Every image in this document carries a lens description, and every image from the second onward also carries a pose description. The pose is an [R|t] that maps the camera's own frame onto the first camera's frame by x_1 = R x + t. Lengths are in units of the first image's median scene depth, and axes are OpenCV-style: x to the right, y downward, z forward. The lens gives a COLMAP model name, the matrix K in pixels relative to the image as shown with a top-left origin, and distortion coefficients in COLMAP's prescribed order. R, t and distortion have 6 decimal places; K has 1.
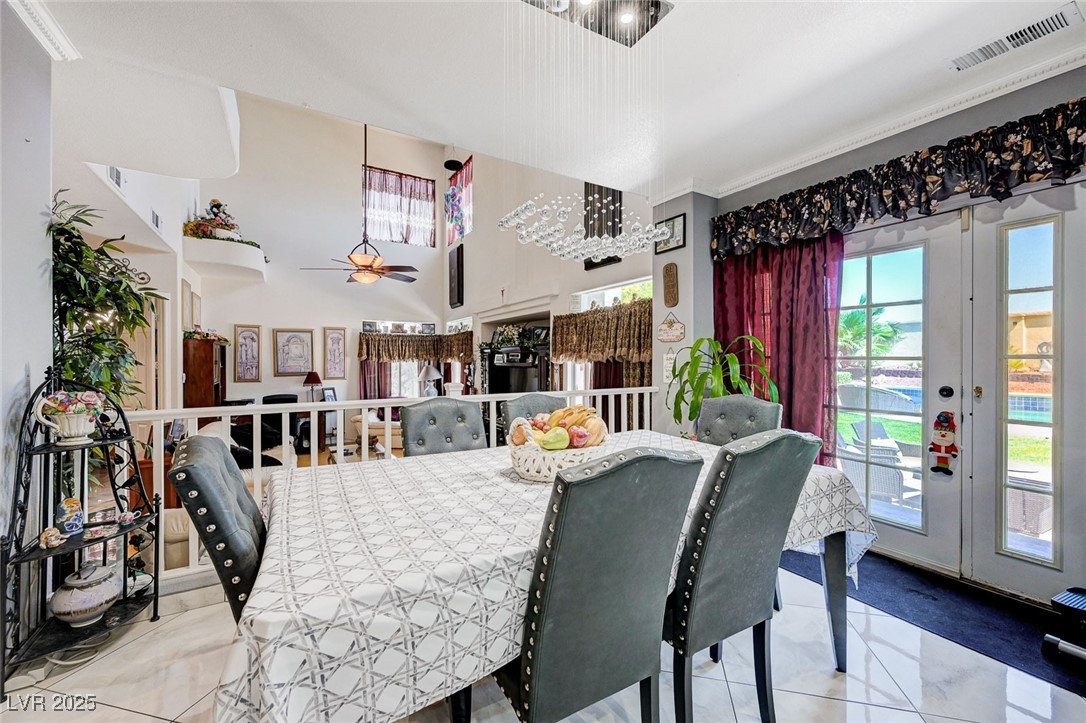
lens RADIAL K [[435.7, 0, 545.9], [0, 435.7, 360.8], [0, 0, 1]] dist [0.001184, 0.000094]
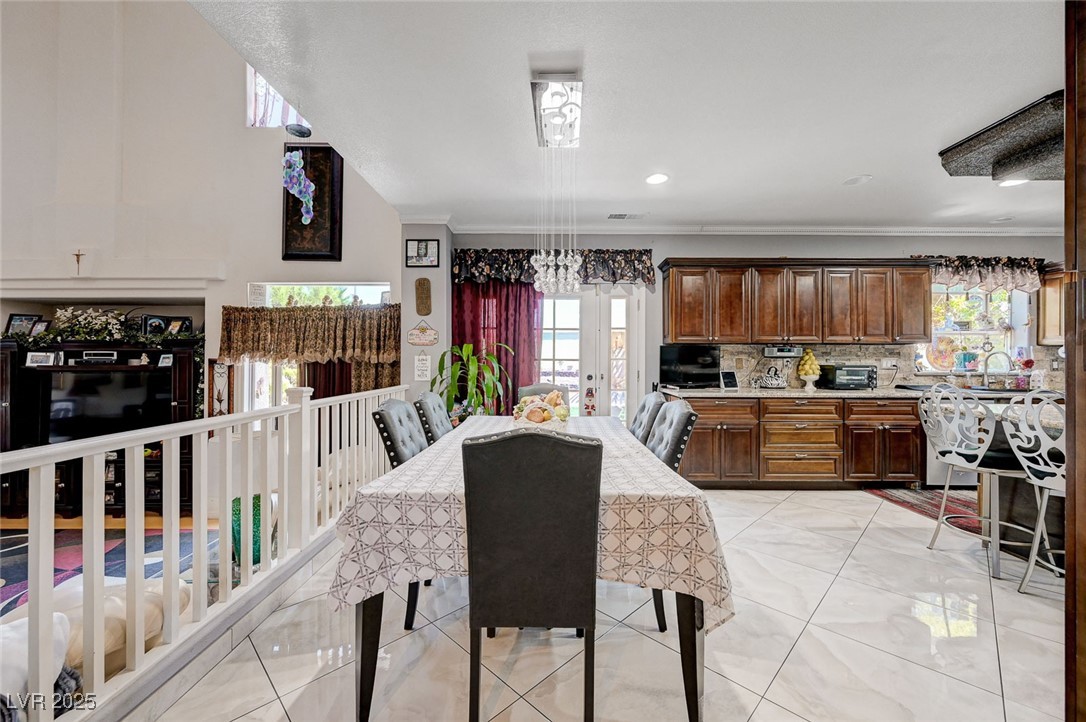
lens RADIAL K [[442.0, 0, 542.0], [0, 442.0, 362.2], [0, 0, 1]] dist [-0.009031, -0.000015]
pose [[0.513560, 0.000266, 0.858054, -0.333568], [0.002287, 0.999996, -0.001679, 0.002699], [-0.858051, 0.002825, 0.513557, 0.070754]]
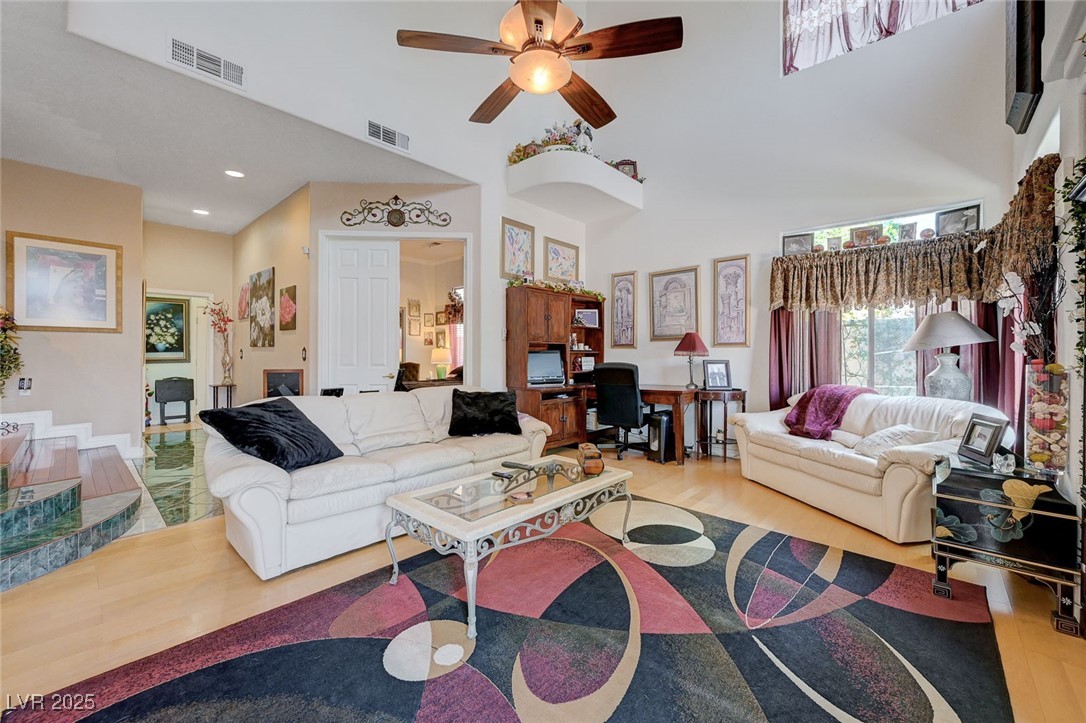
lens RADIAL K [[435.7, 0, 545.1], [0, 435.7, 351.6], [0, 0, 1]] dist [0.001184, 0.000094]
pose [[0.290158, -0.001170, -0.956978, -0.001527], [-0.009104, 0.999951, -0.003983, 0.074215], [0.956935, 0.009868, 0.290133, 0.817097]]
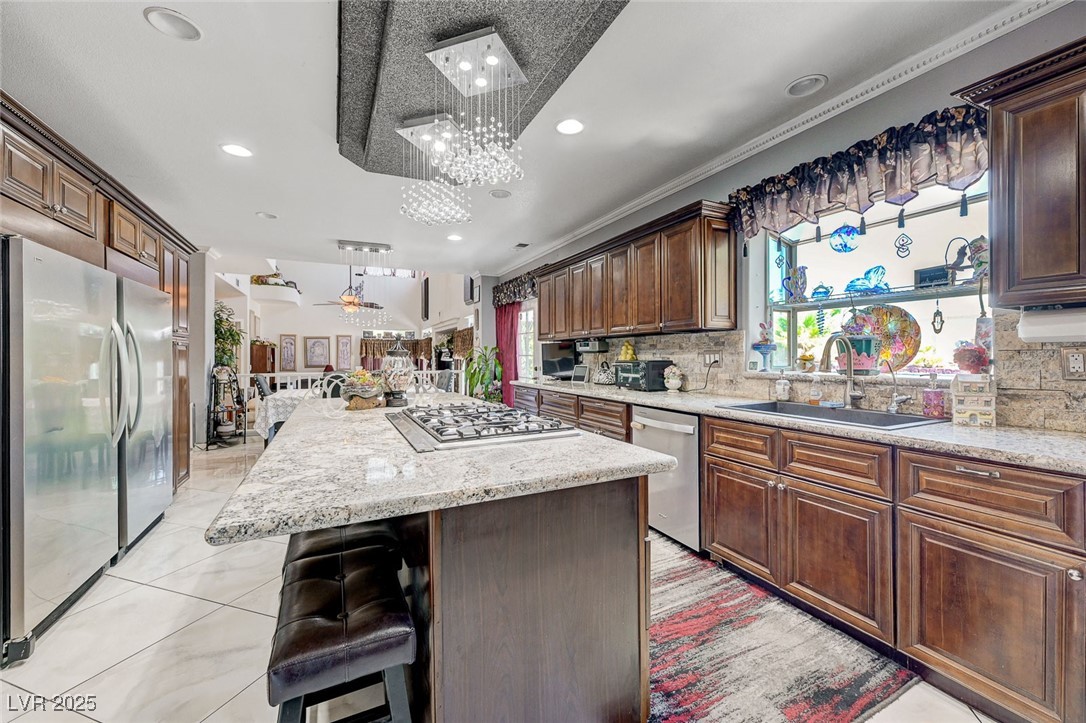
lens RADIAL K [[435.7, 0, 548.5], [0, 435.7, 354.0], [0, 0, 1]] dist [0.001184, 0.000094]
pose [[0.996293, -0.003212, -0.085969, 0.471015], [0.002484, 0.999960, -0.008577, 0.003415], [0.085994, 0.008332, 0.996261, -0.590584]]
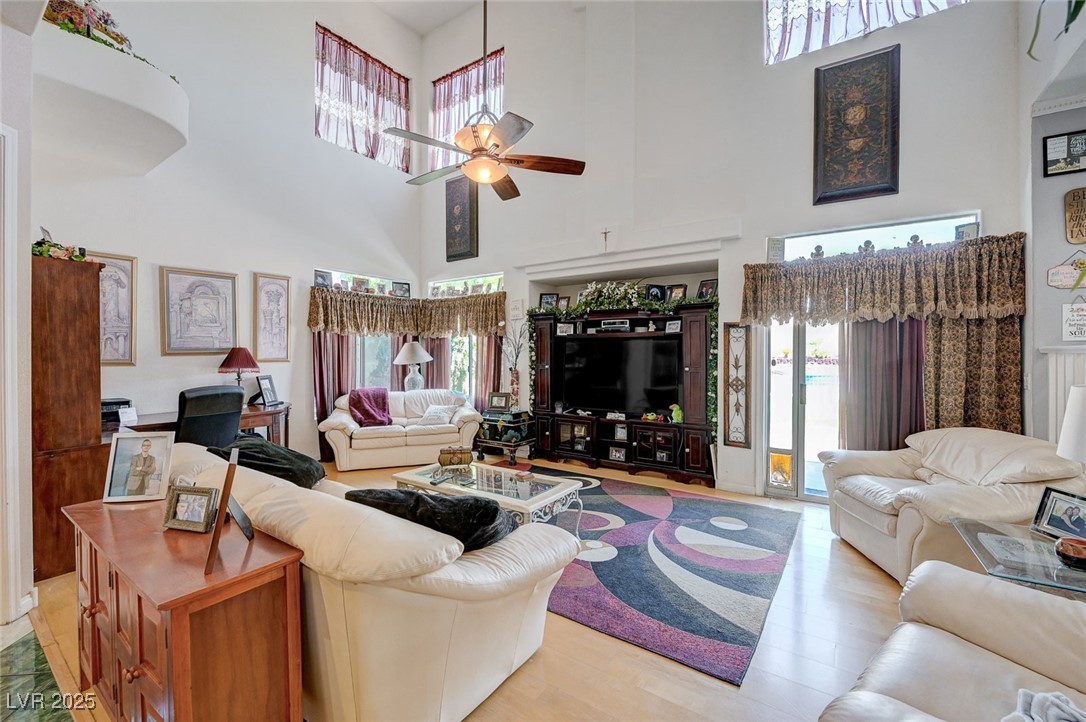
lens RADIAL K [[442.0, 0, 546.4], [0, 442.0, 354.7], [0, 0, 1]] dist [-0.009031, -0.000015]
pose [[0.909451, -0.000590, 0.415810, -0.539318], [-0.000069, 0.999999, 0.001569, 0.044326], [-0.415811, -0.001456, 0.909450, 0.404545]]
